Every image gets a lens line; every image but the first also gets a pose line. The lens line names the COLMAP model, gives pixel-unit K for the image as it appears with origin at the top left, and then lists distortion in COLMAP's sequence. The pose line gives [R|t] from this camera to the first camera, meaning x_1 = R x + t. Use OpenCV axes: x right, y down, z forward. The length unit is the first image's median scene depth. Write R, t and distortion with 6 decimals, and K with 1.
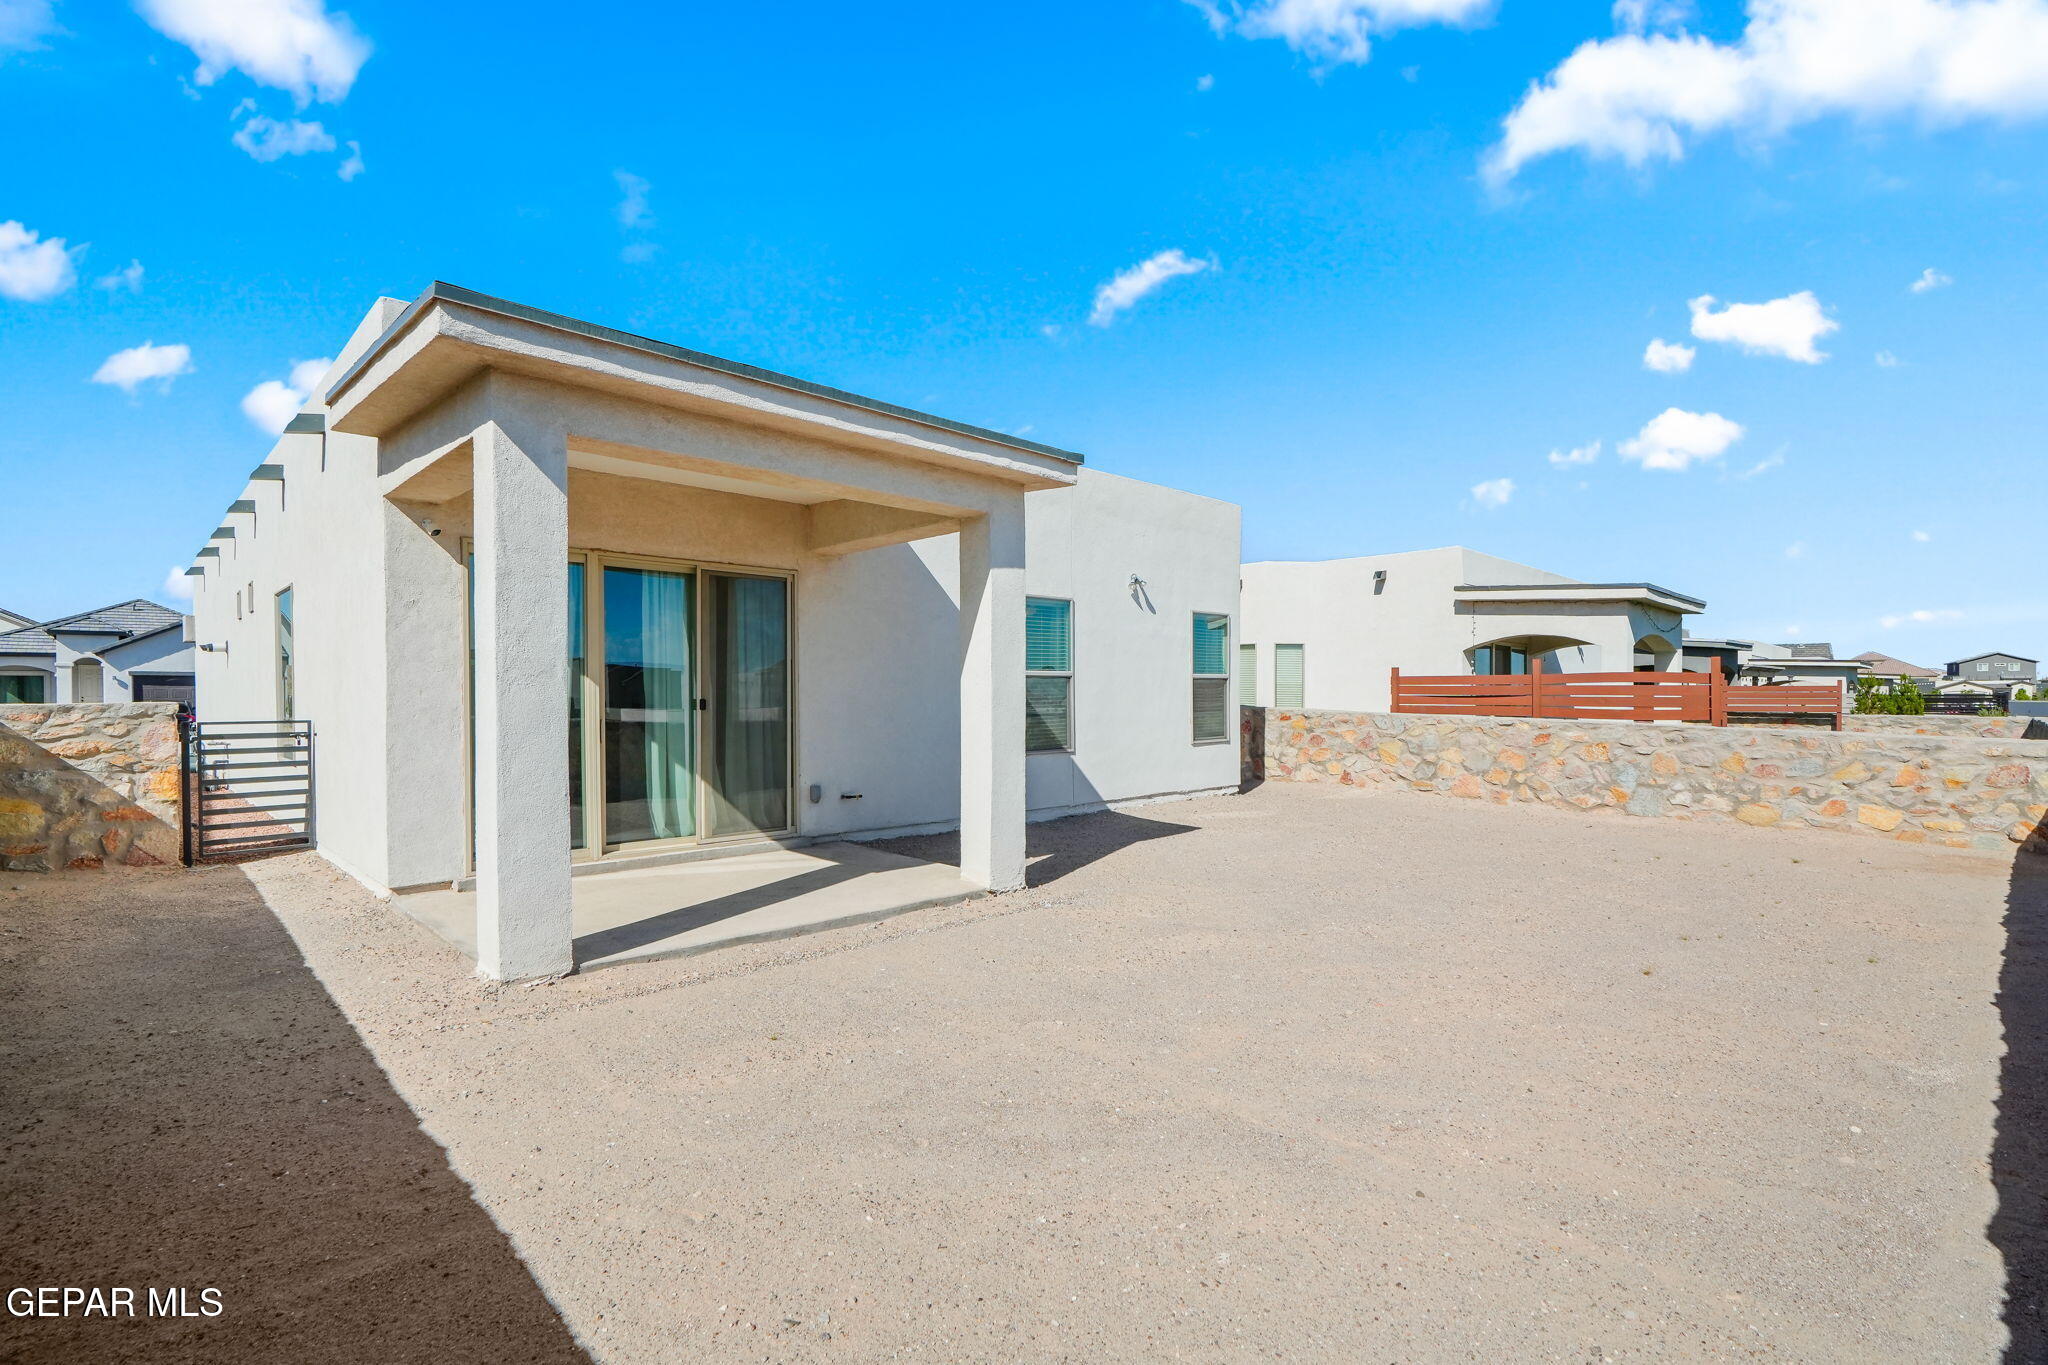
lens RADIAL K [[946.5, 0, 1019.7], [0, 946.5, 682.2], [0, 0, 1]] dist [-0.003666, 0.000432]
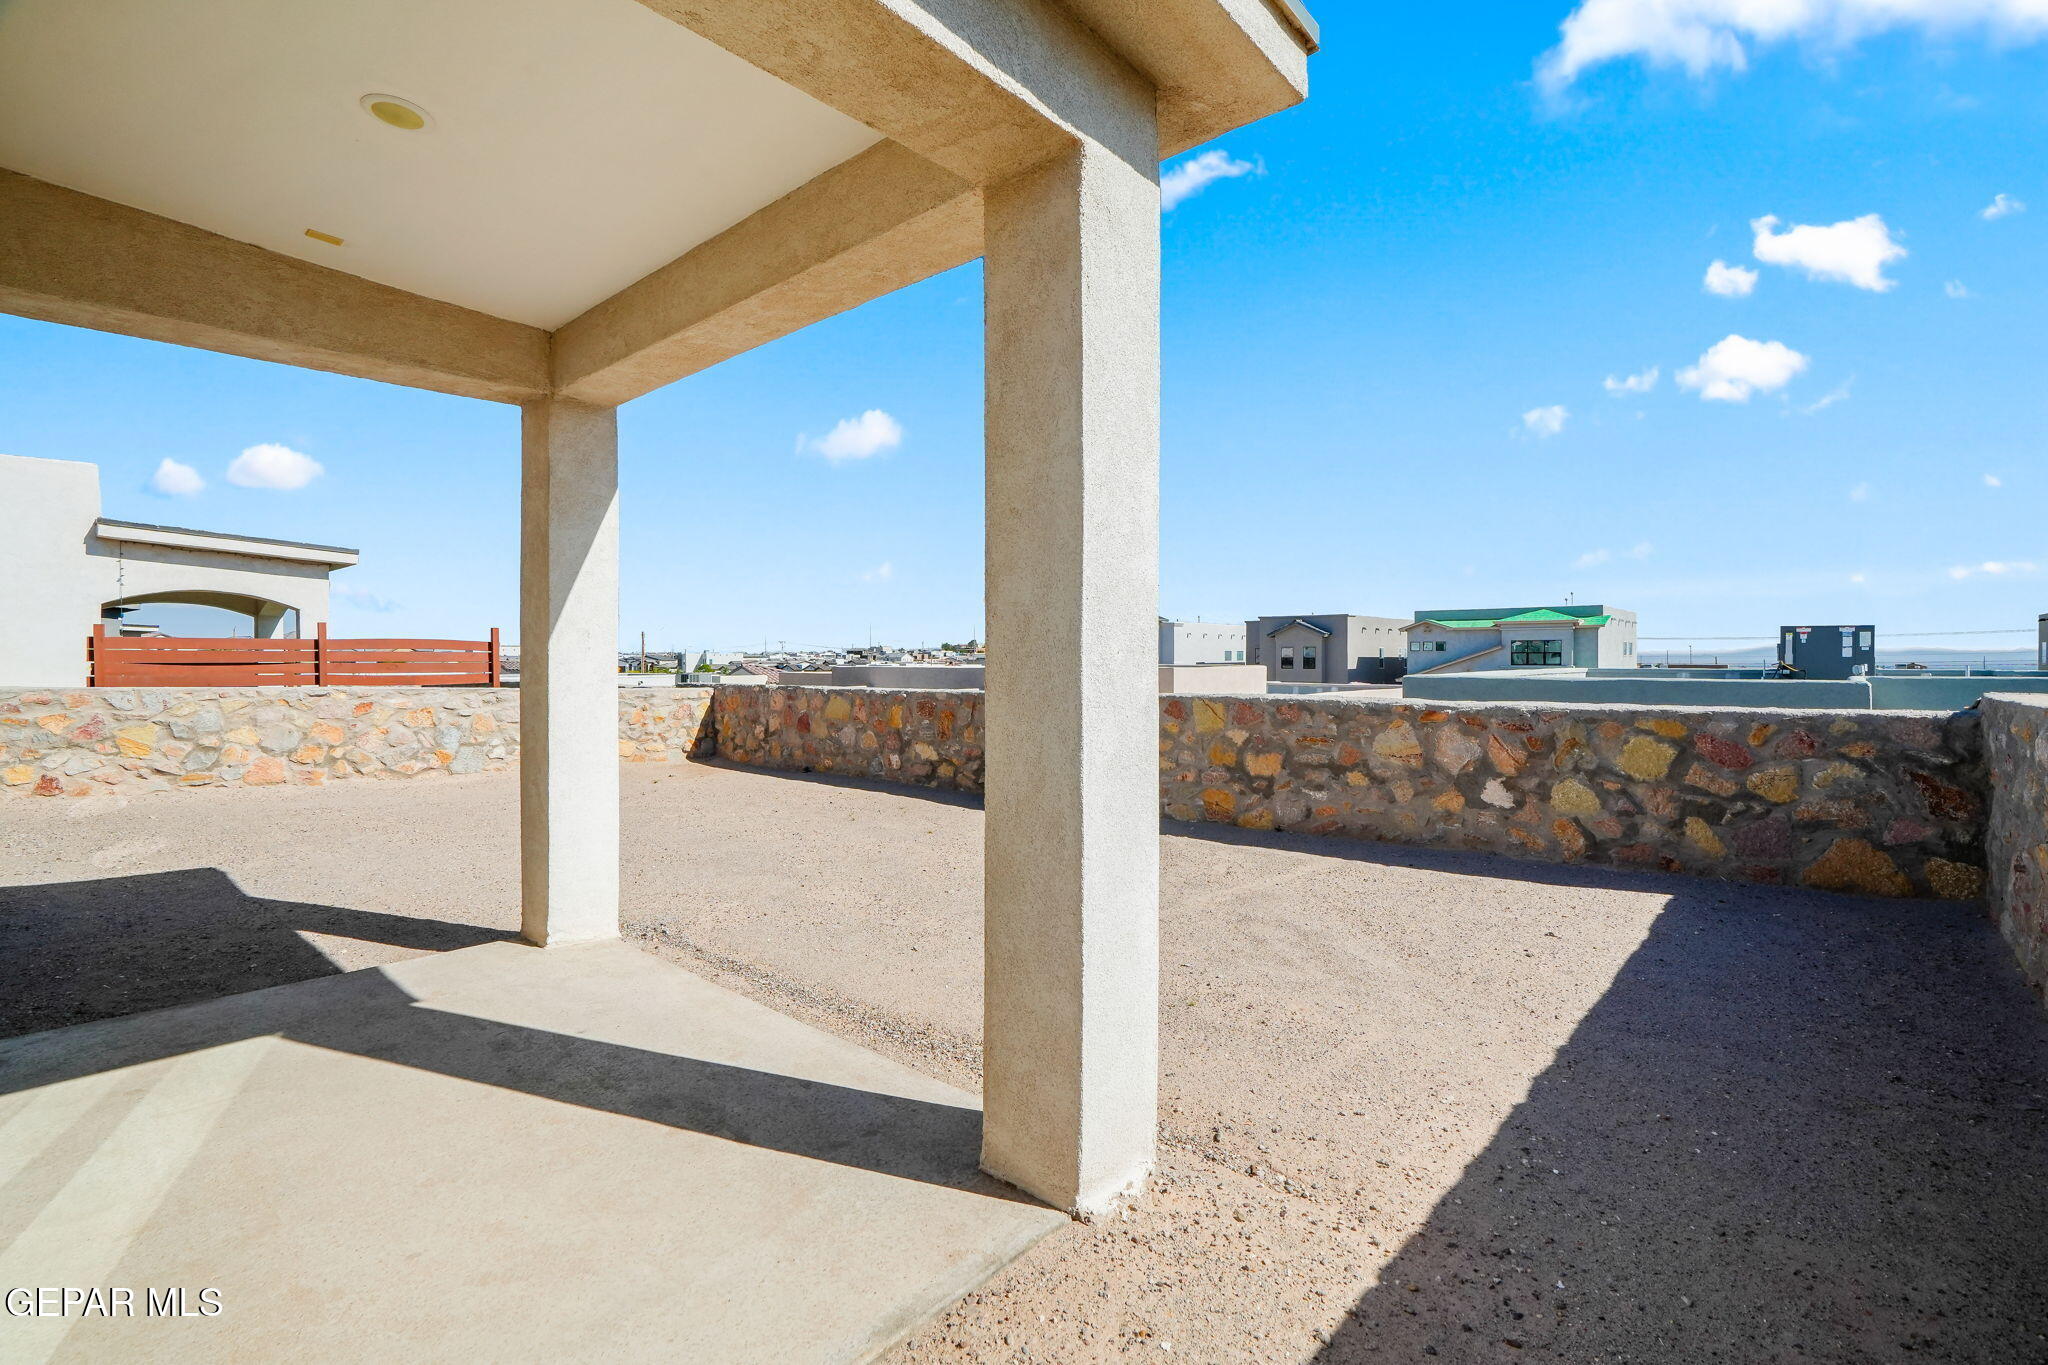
lens RADIAL K [[929.7, 0, 1007.2], [0, 929.7, 664.2], [0, 0, 1]] dist [-0.002258, 0.001772]
pose [[-0.051082, -0.007199, 0.998669, -0.423375], [-0.010526, 0.999922, 0.006669, 0.003442], [-0.998639, -0.010172, -0.051154, 0.428432]]
